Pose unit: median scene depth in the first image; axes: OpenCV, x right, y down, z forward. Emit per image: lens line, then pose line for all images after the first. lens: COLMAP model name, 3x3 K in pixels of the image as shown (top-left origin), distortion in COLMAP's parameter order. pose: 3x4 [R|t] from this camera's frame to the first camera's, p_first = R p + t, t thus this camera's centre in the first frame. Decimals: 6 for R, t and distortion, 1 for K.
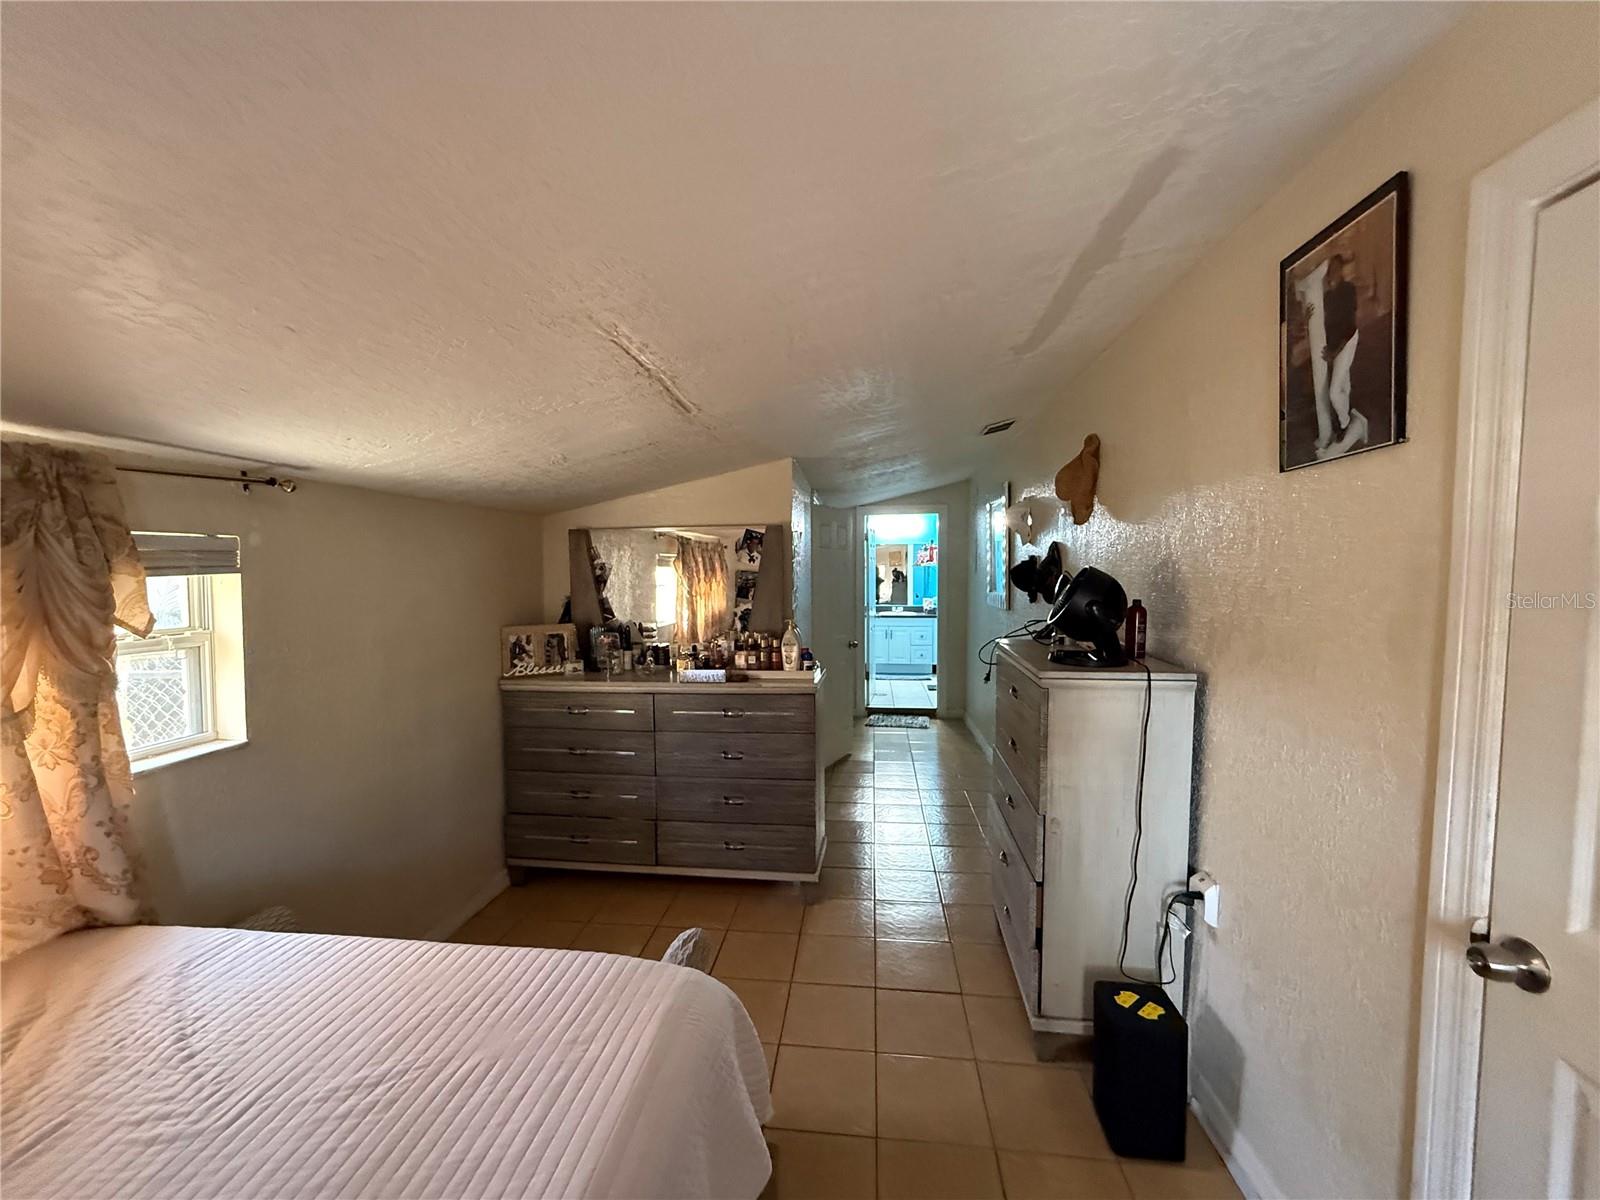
lens RADIAL K [[649.6, 0, 799.2], [0, 649.6, 604.7], [0, 0, 1]] dist [0.008210, -0.000177]
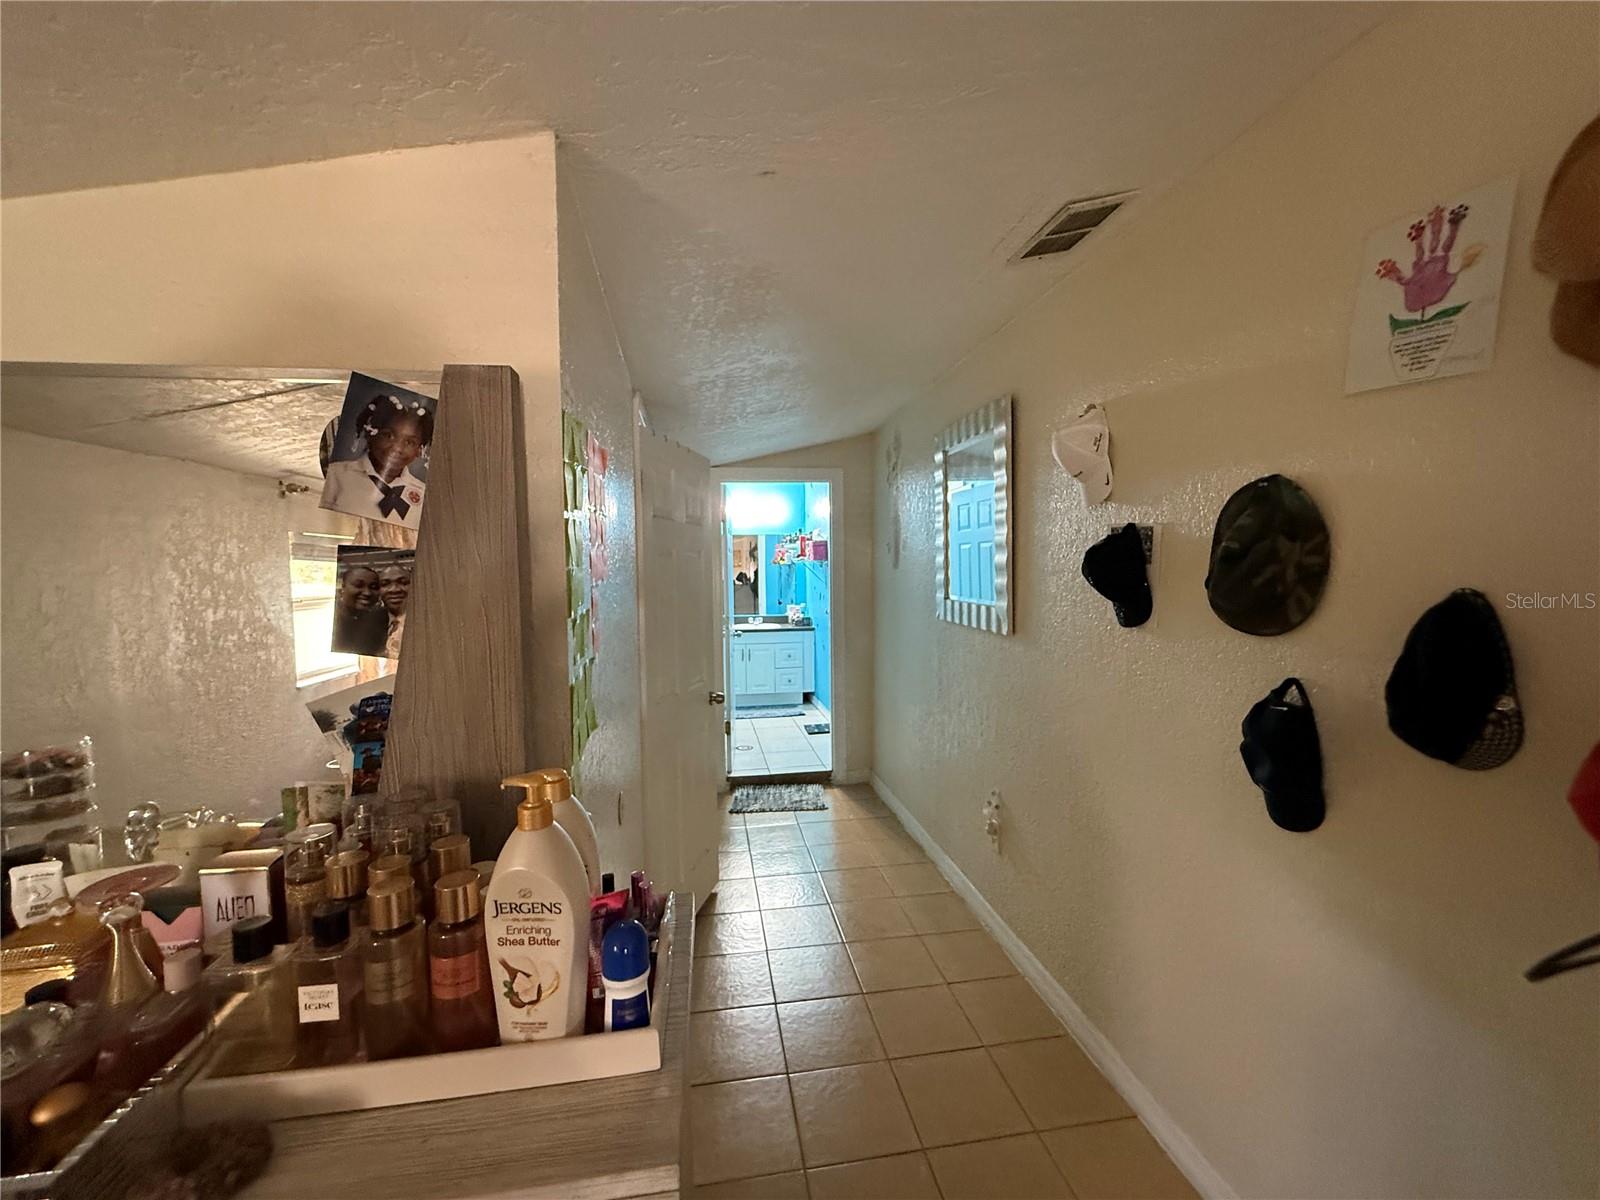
lens RADIAL K [[649.6, 0, 810.0], [0, 649.6, 611.0], [0, 0, 1]] dist [0.008210, -0.000177]
pose [[0.961166, -0.020587, 0.275202, 0.007136], [0.018770, 0.999781, 0.009234, -0.013902], [-0.275332, -0.003710, 0.961342, 0.371980]]
